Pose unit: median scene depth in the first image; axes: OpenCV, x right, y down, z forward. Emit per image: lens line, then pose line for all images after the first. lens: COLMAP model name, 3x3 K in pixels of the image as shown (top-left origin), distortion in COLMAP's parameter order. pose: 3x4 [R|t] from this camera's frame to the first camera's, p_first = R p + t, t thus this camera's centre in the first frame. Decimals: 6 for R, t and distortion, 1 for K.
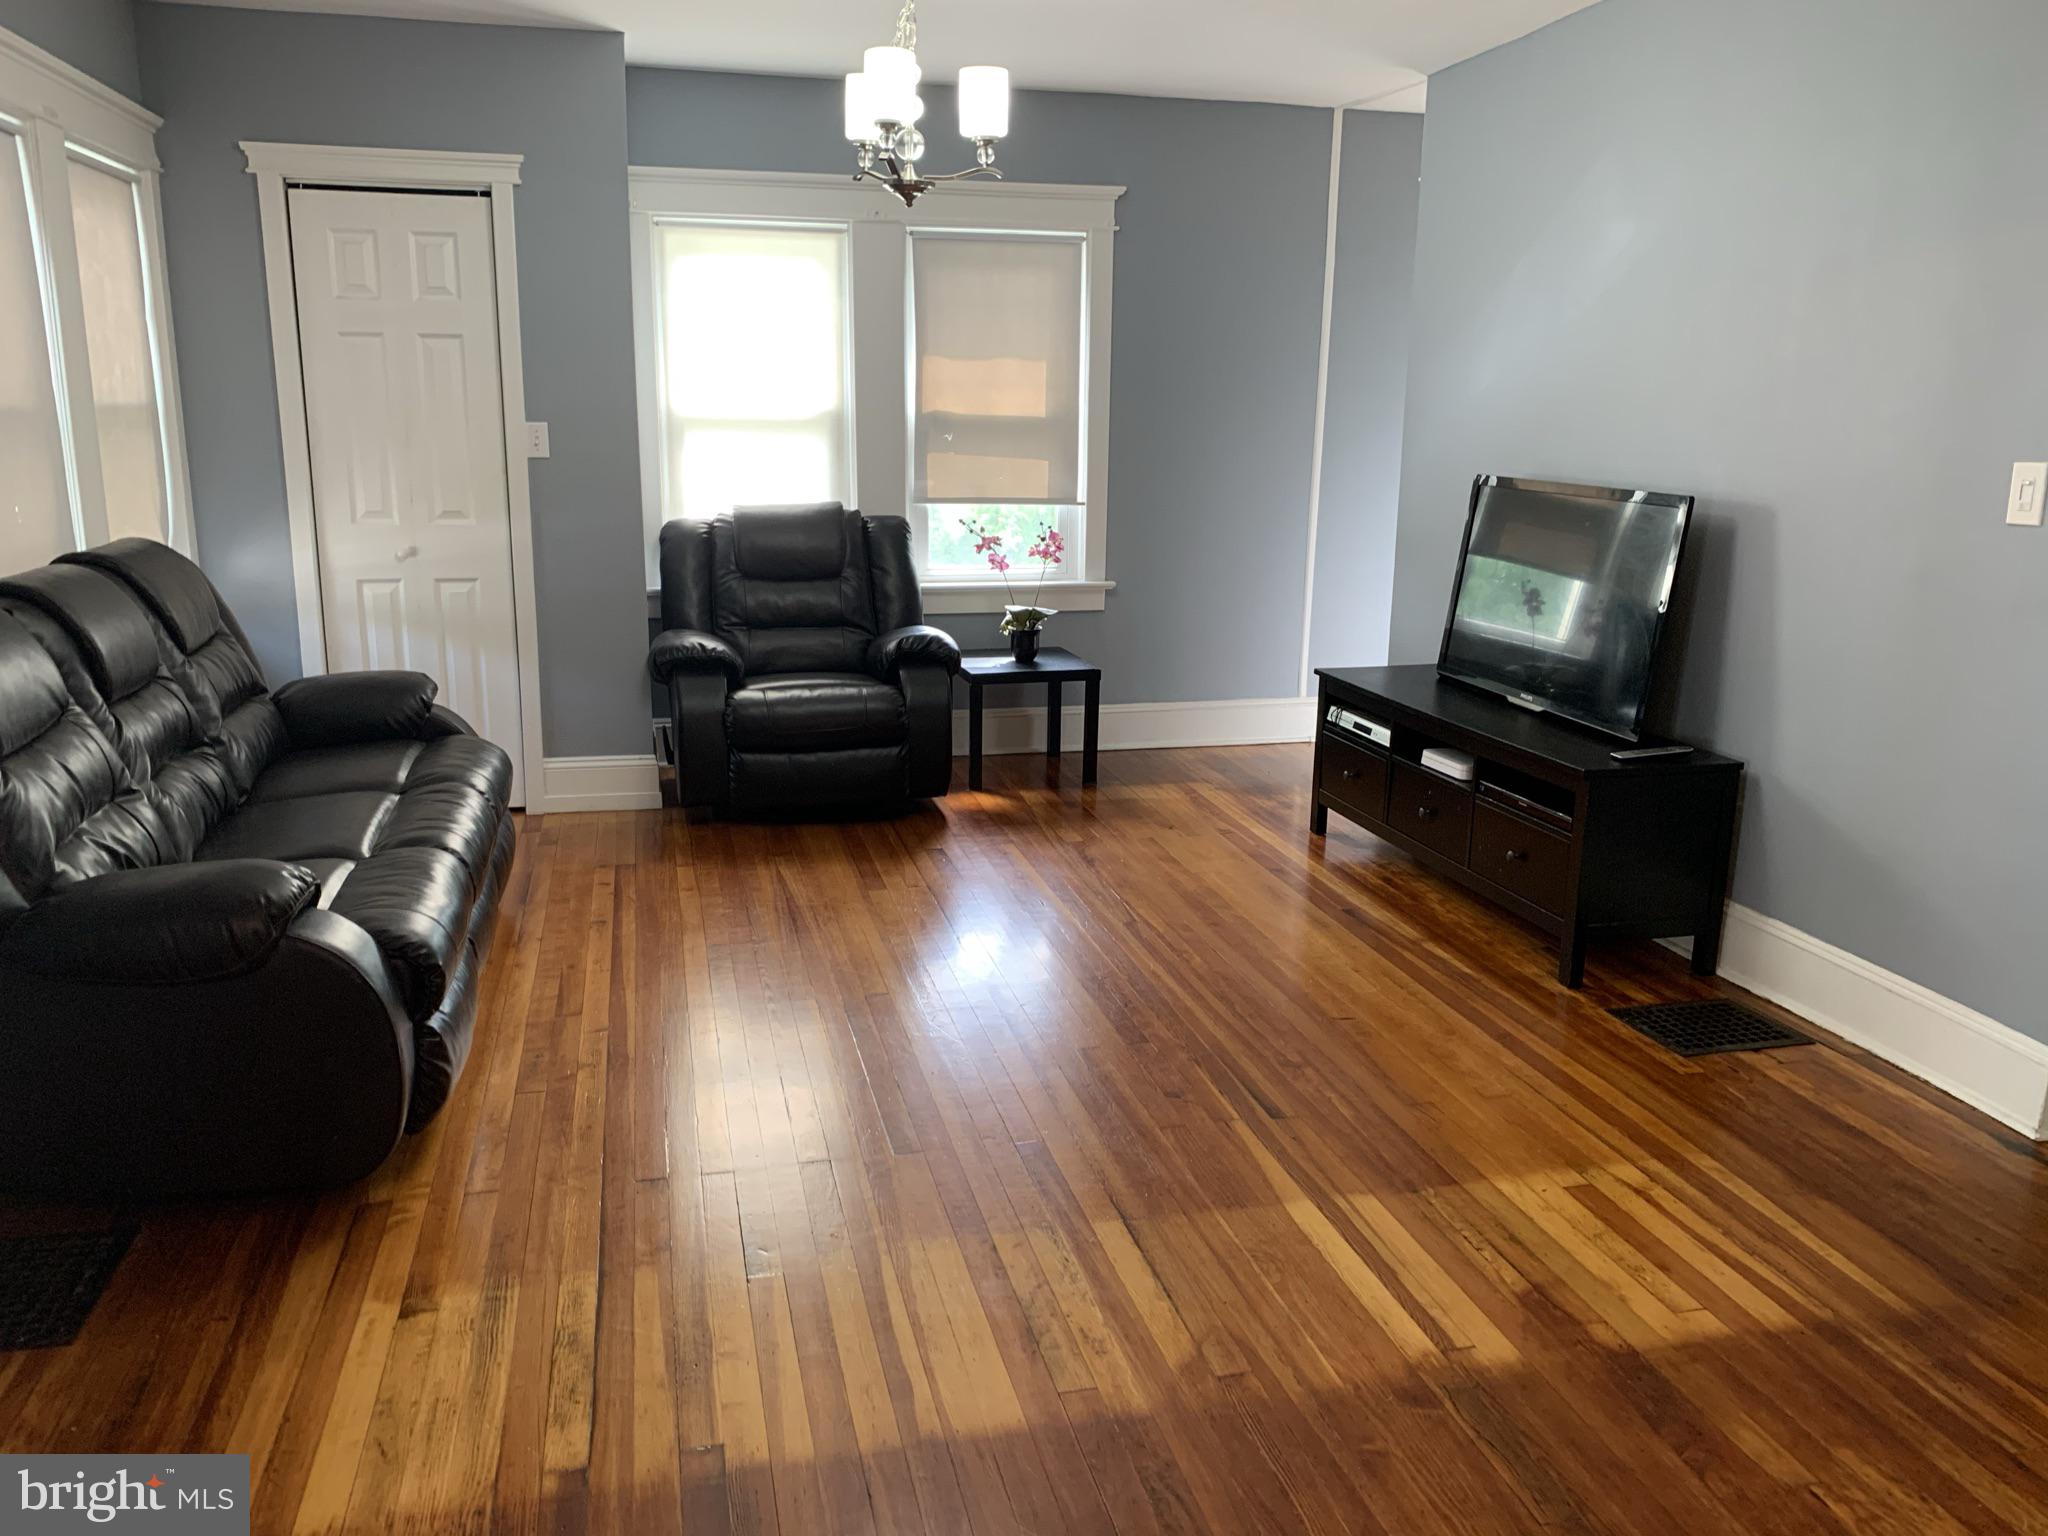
lens RADIAL K [[1576.5, 0, 1024.1], [0, 1576.5, 749.5], [0, 0, 1]] dist [0.043245, -0.055571]
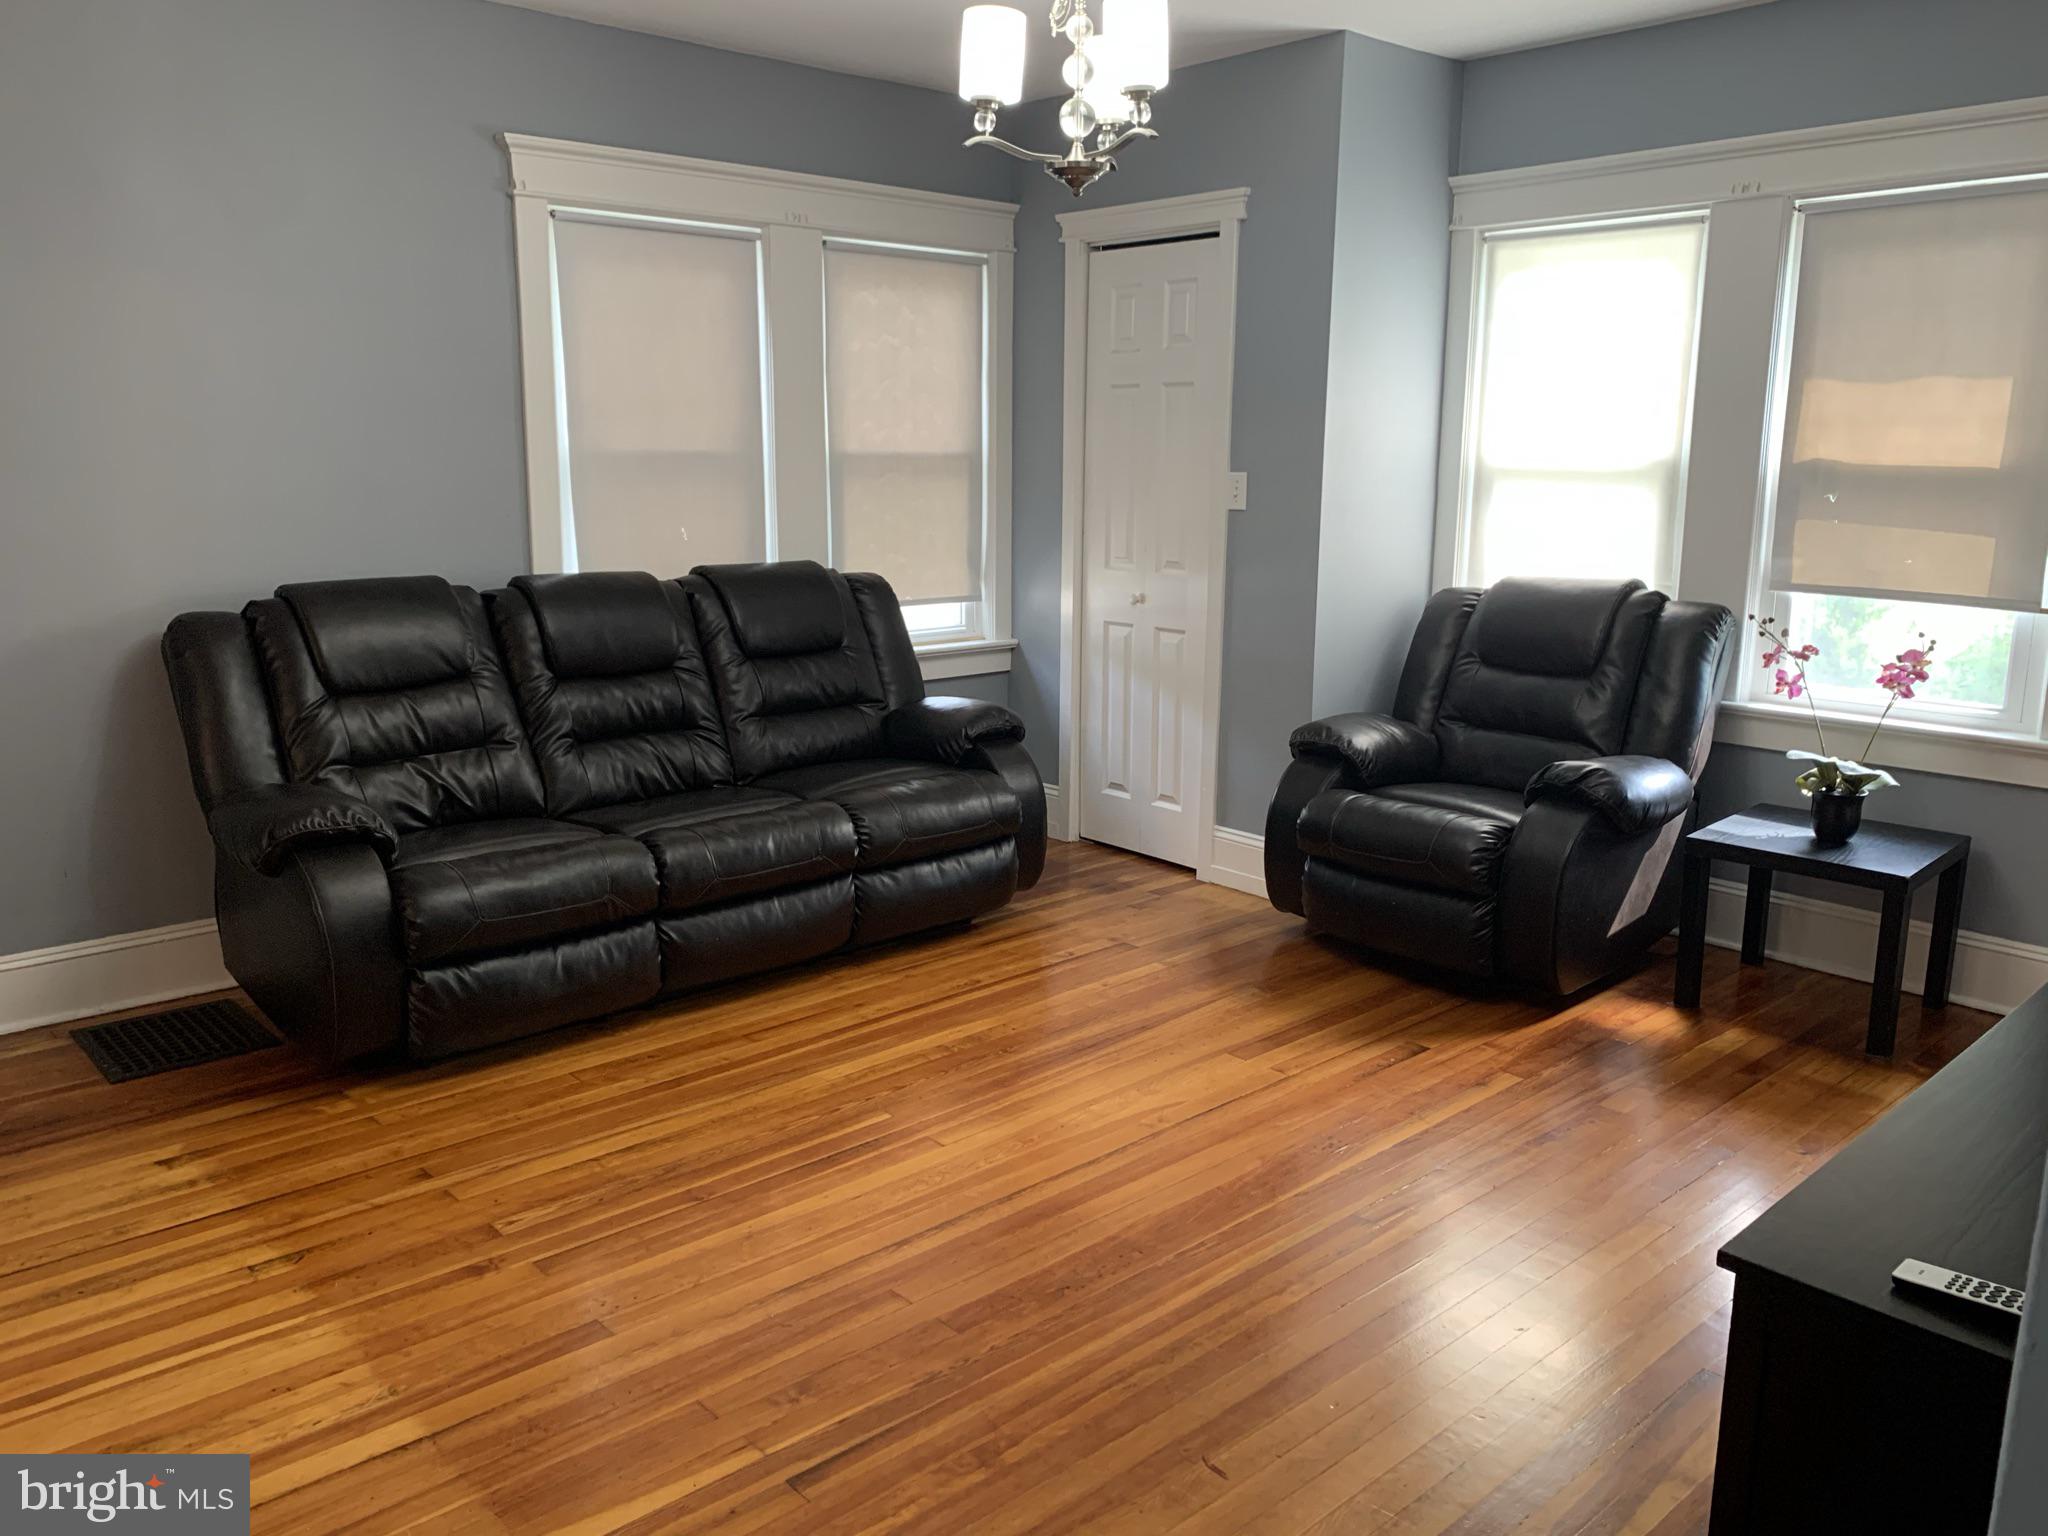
lens RADIAL K [[1569.3, 0, 1014.3], [0, 1569.3, 760.6], [0, 0, 1]] dist [0.065395, -0.099313]
pose [[0.476829, 0.166471, -0.863088, 0.686745], [-0.193108, 0.977753, 0.081901, -0.133260], [0.857521, 0.127616, 0.498368, 0.656151]]
